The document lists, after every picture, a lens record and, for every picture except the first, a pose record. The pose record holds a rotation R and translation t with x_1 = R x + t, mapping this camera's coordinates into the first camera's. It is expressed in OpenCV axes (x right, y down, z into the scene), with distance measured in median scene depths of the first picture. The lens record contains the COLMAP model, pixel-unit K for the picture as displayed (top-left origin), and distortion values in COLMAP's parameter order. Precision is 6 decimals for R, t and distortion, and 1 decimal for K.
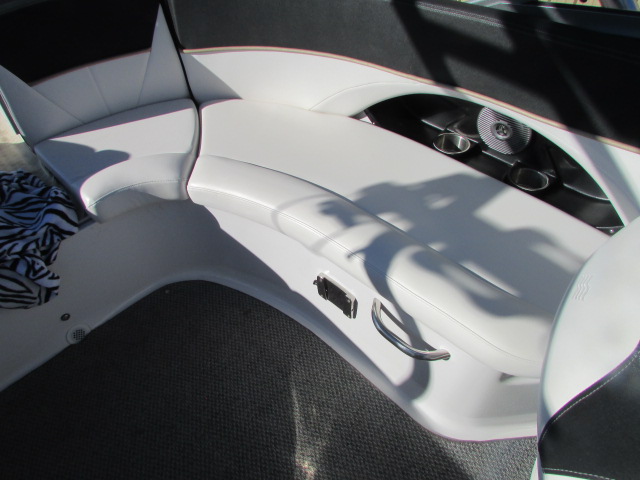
lens RADIAL K [[482.6, 0, 320.0], [0, 482.6, 240.0], [0, 0, 1]] dist [-0.010480, -0.003178]
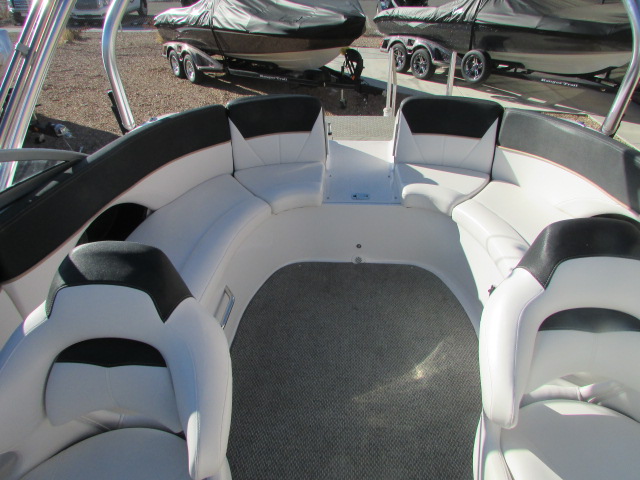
lens RADIAL K [[482.6, 0, 320.0], [0, 482.6, 240.0], [0, 0, 1]] dist [-0.010480, -0.003178]
pose [[0.681930, 0.421055, -0.598067, 0.444749], [-0.553969, 0.831241, -0.046434, 0.306069], [0.477587, 0.362975, 0.800100, -0.527792]]
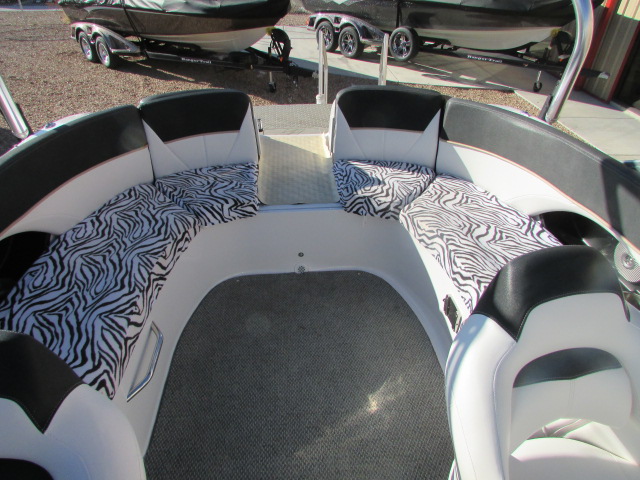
lens RADIAL K [[475.6, 0, 320.0], [0, 475.6, 240.0], [0, 0, 1]] dist [-0.004694, 0.003637]
pose [[0.778357, 0.398267, -0.485329, 0.299037], [-0.489520, 0.869018, -0.071952, 0.202629], [0.393104, 0.293583, 0.871366, -0.420940]]
